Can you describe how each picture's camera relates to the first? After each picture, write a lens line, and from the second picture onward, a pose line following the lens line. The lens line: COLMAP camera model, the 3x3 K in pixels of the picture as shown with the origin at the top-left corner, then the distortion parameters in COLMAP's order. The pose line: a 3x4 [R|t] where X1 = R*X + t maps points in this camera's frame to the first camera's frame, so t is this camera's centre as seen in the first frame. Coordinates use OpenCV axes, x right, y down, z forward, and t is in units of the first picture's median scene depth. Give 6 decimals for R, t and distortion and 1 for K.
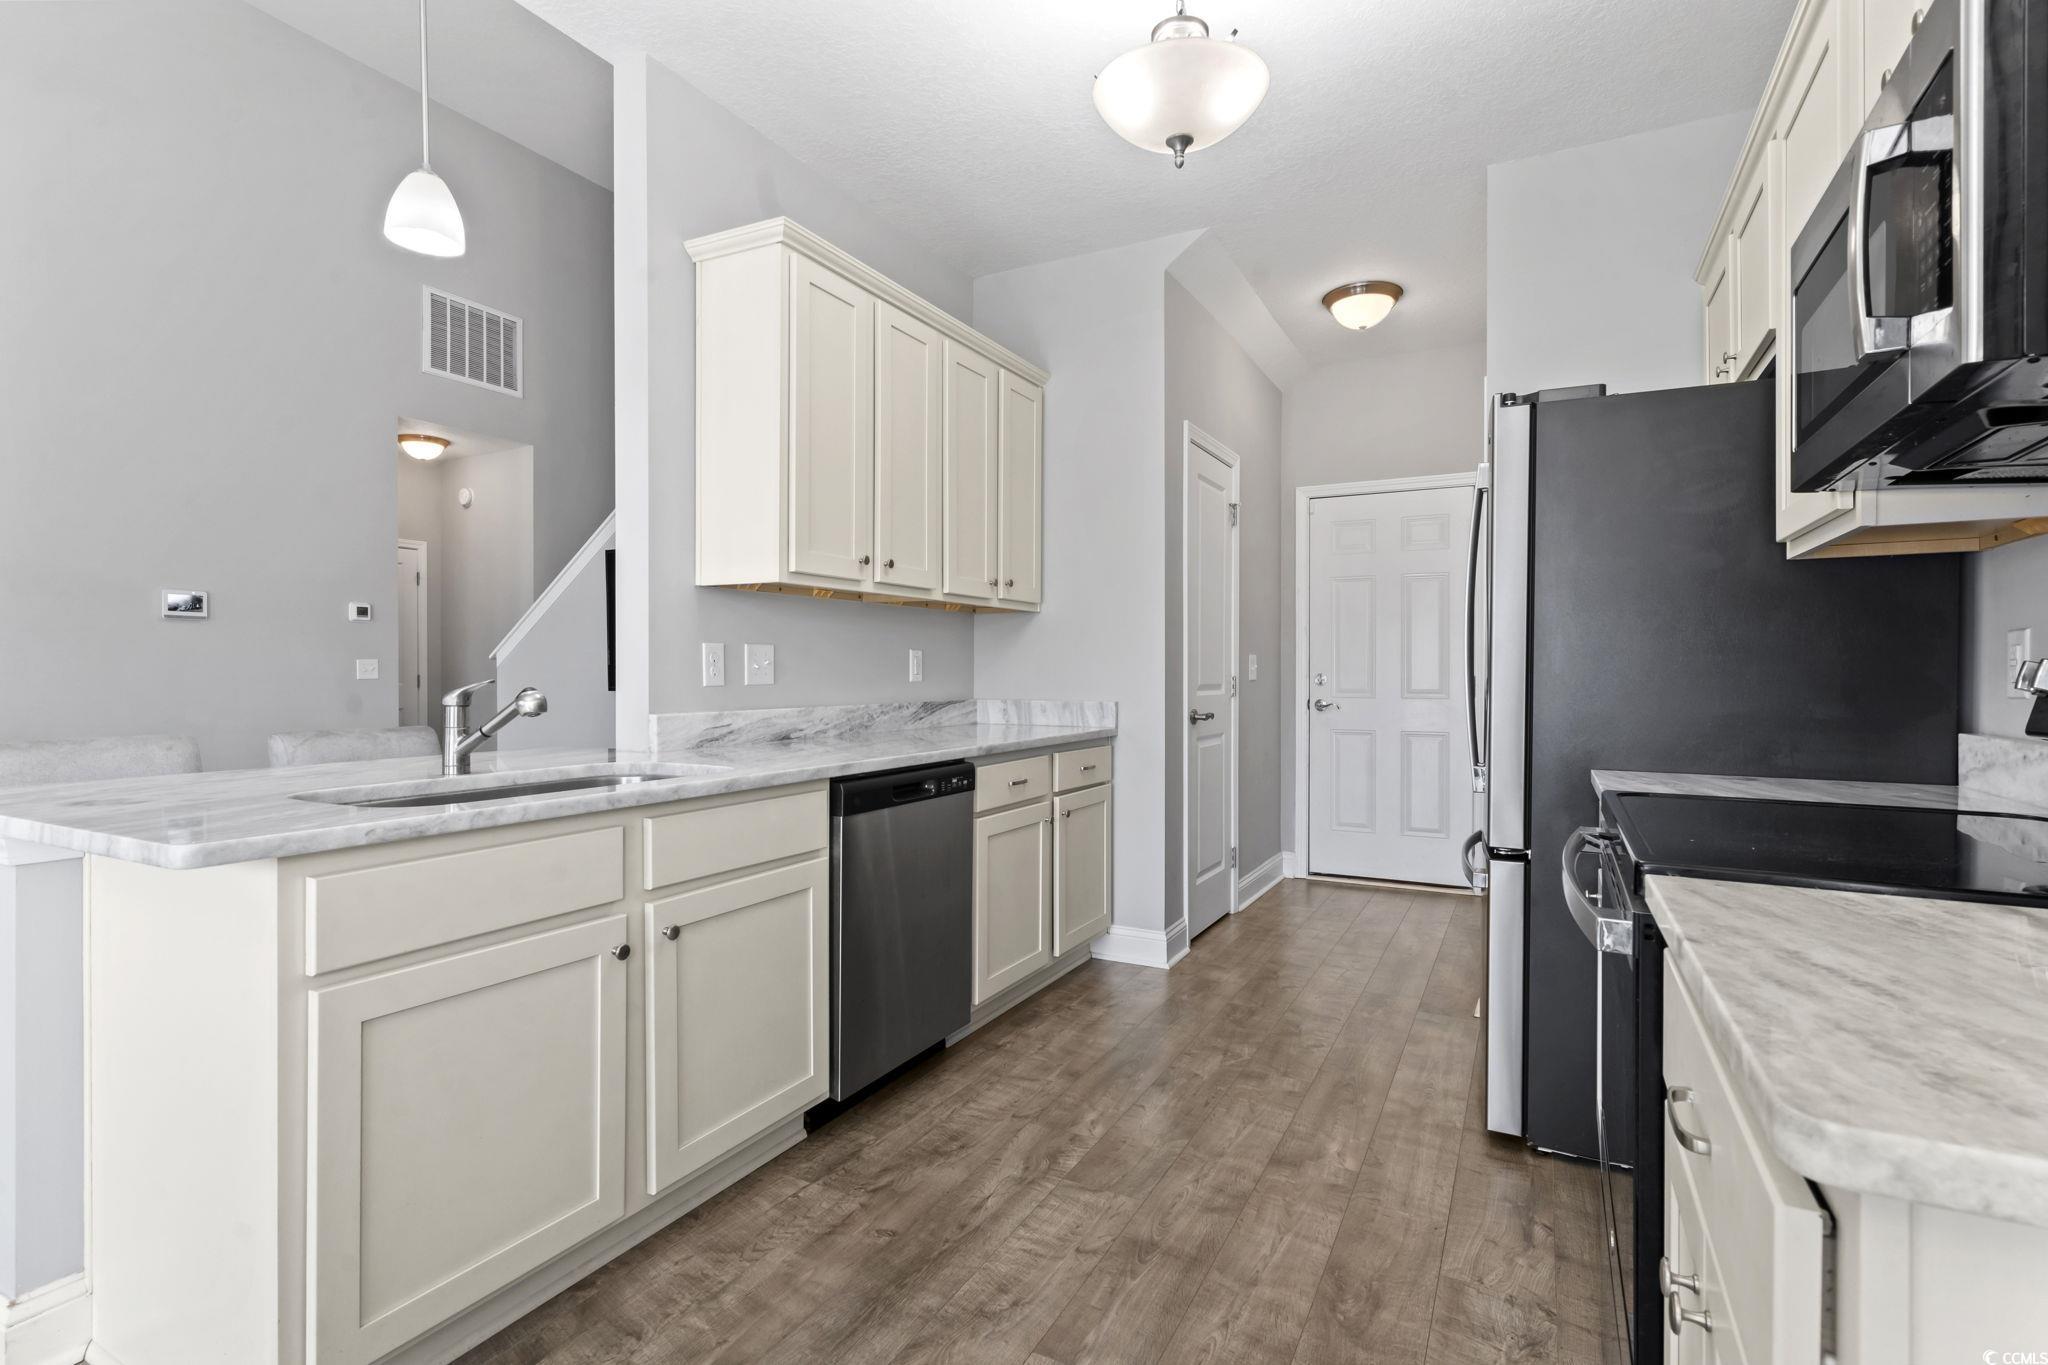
lens RADIAL K [[975.4, 0, 1021.7], [0, 975.4, 680.1], [0, 0, 1]] dist [-0.000615, 0.000134]
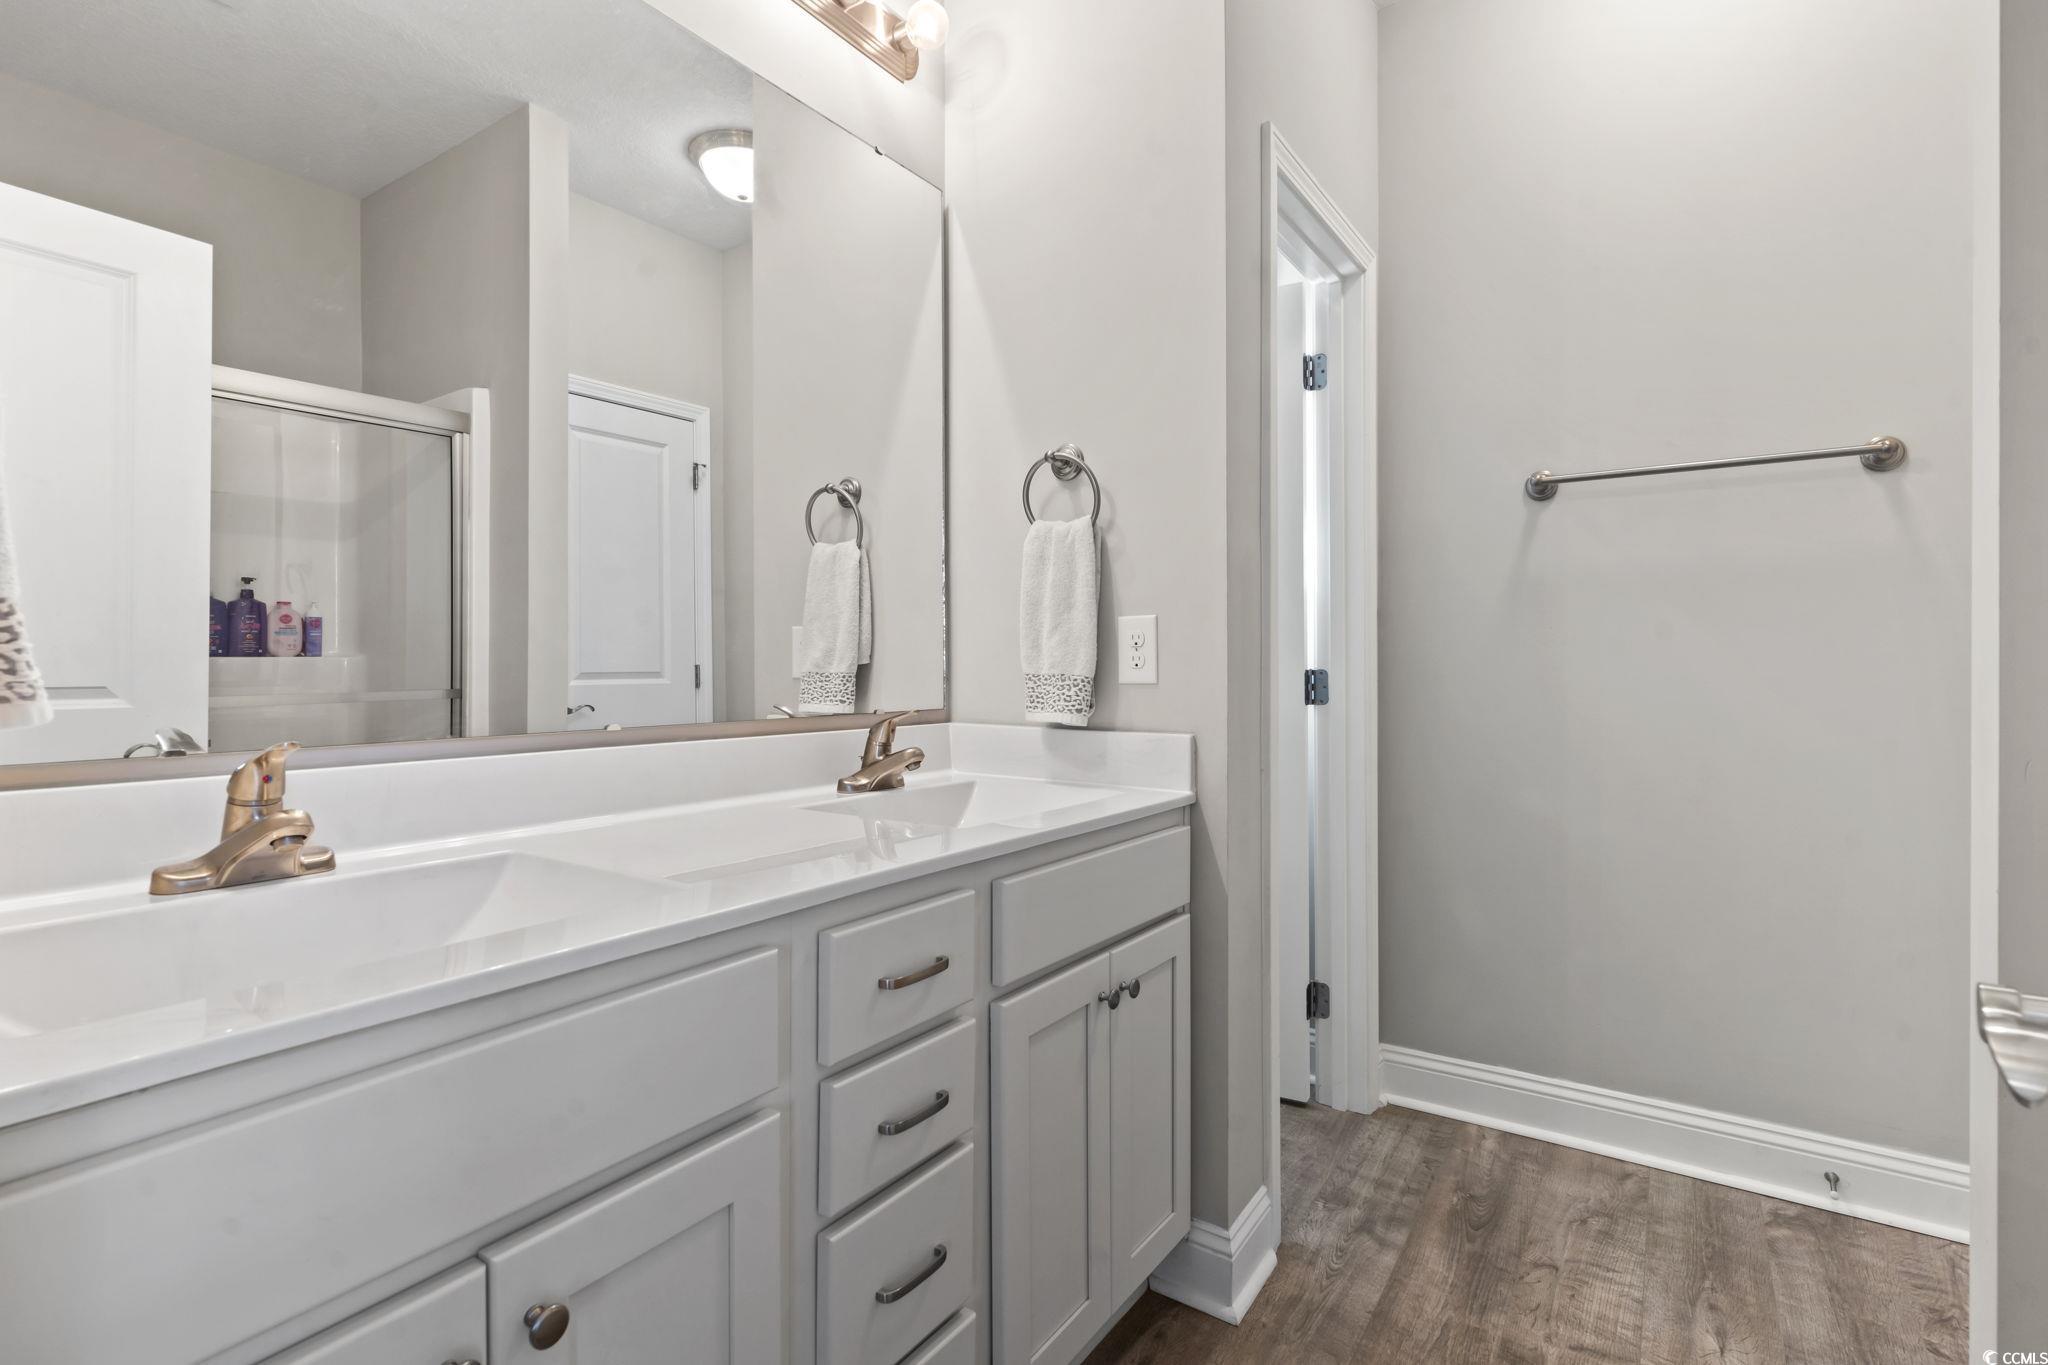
lens RADIAL K [[975.4, 0, 1021.7], [0, 975.4, 680.1], [0, 0, 1]] dist [-0.000615, 0.000134]
pose [[-0.994747, -0.000025, 0.102368, 0.405807], [0.003207, 0.999502, 0.031405, -0.018969], [-0.102317, 0.031569, -0.994251, 1.683287]]
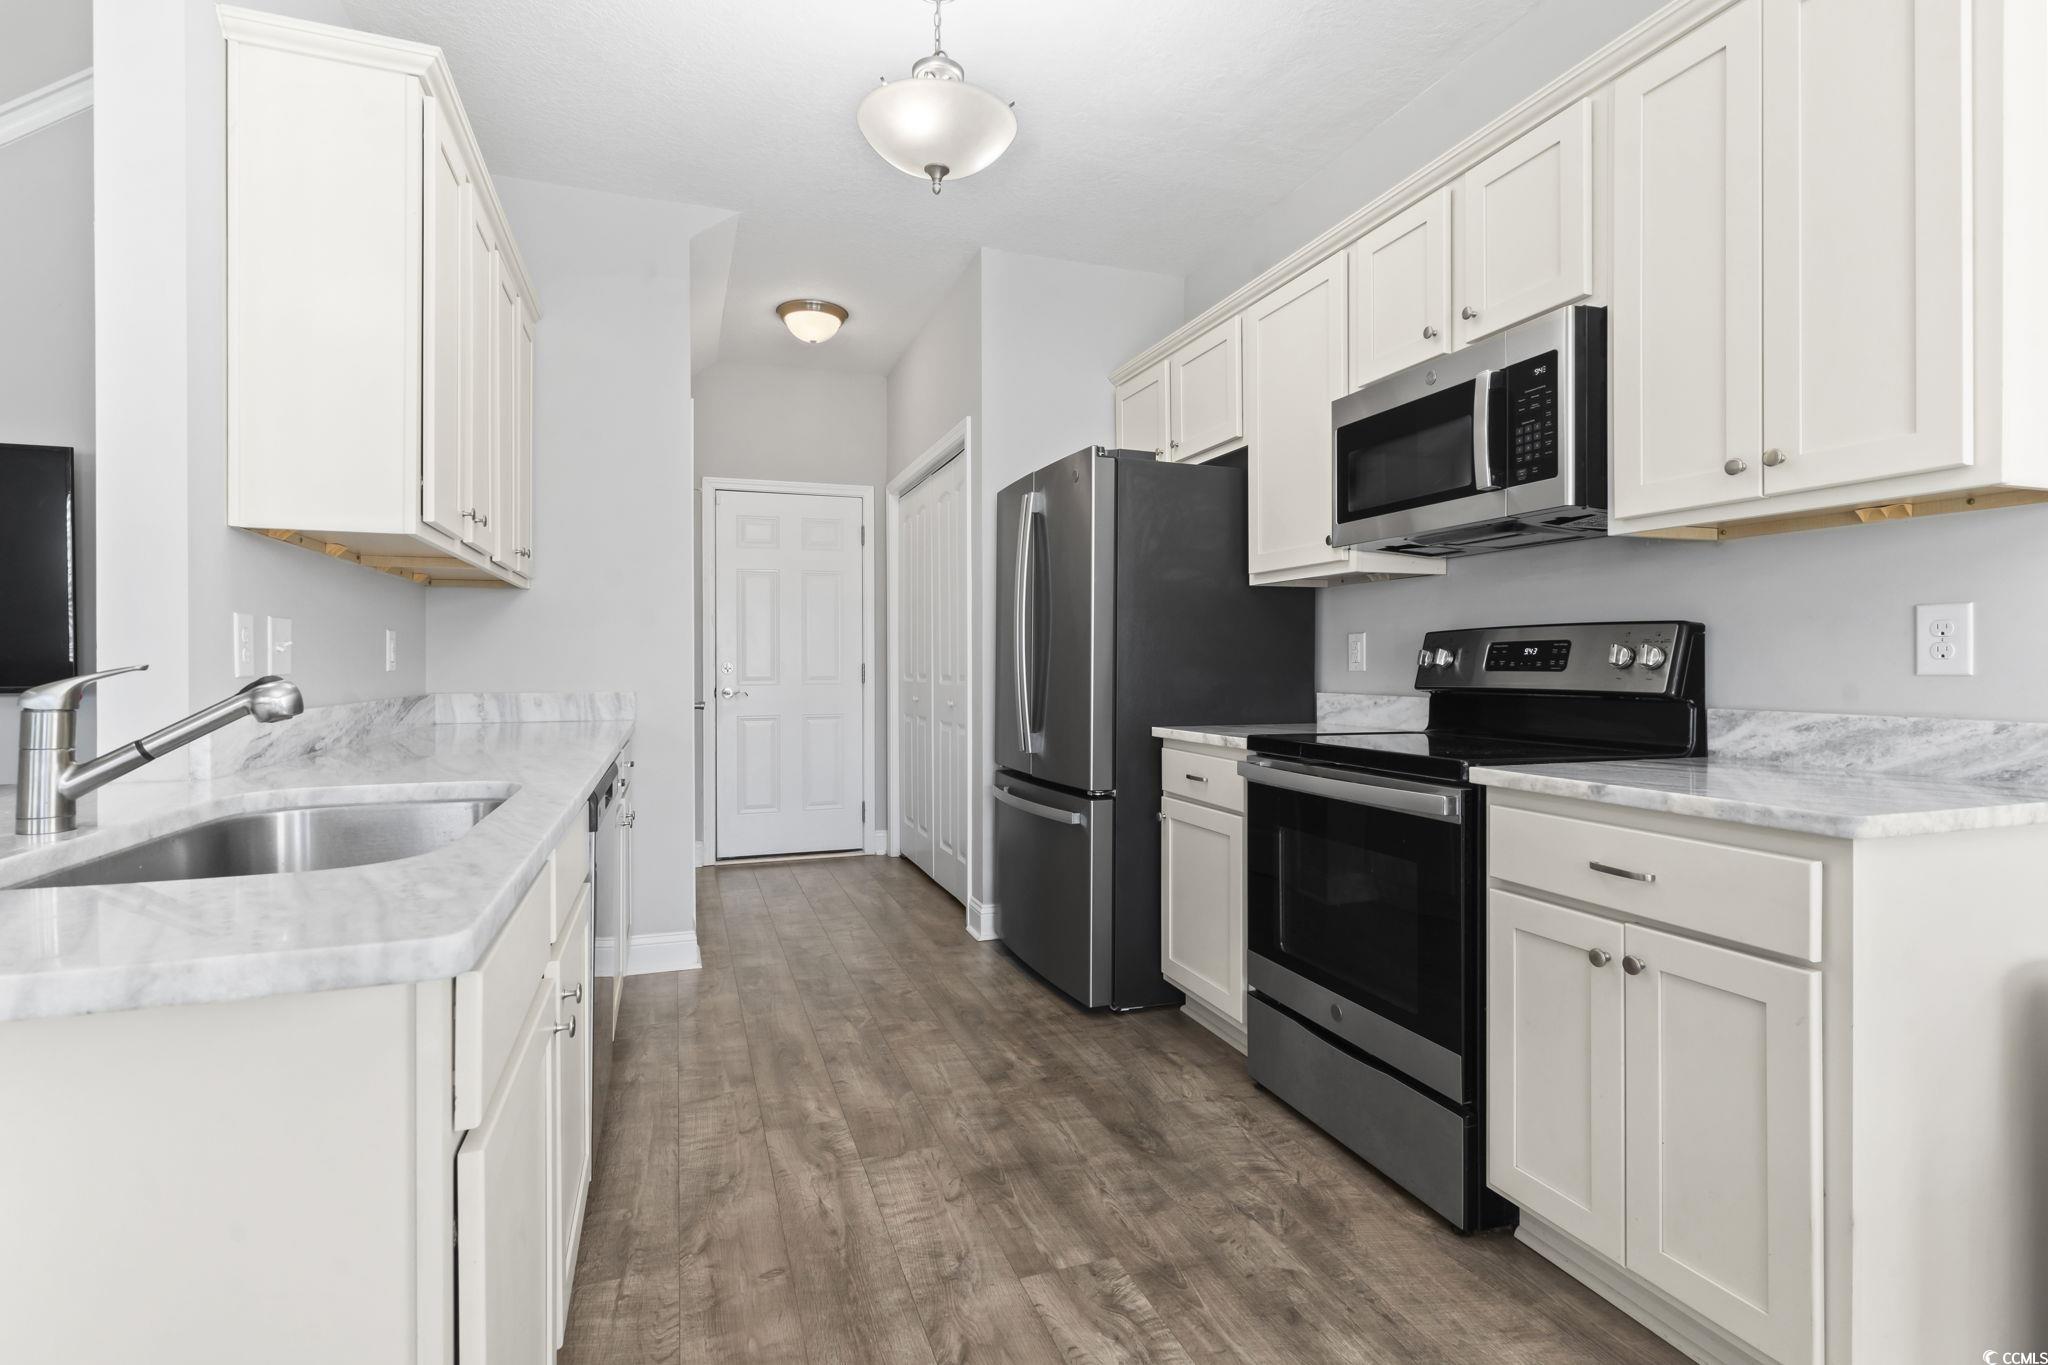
lens RADIAL K [[978.7, 0, 1021.9], [0, 978.7, 670.0], [0, 0, 1]] dist [0.001189, 0.000142]
pose [[0.675219, -0.006875, 0.737586, -0.568943], [0.008792, 0.999961, 0.001272, 0.006621], [-0.737565, 0.005626, 0.675253, 0.186137]]
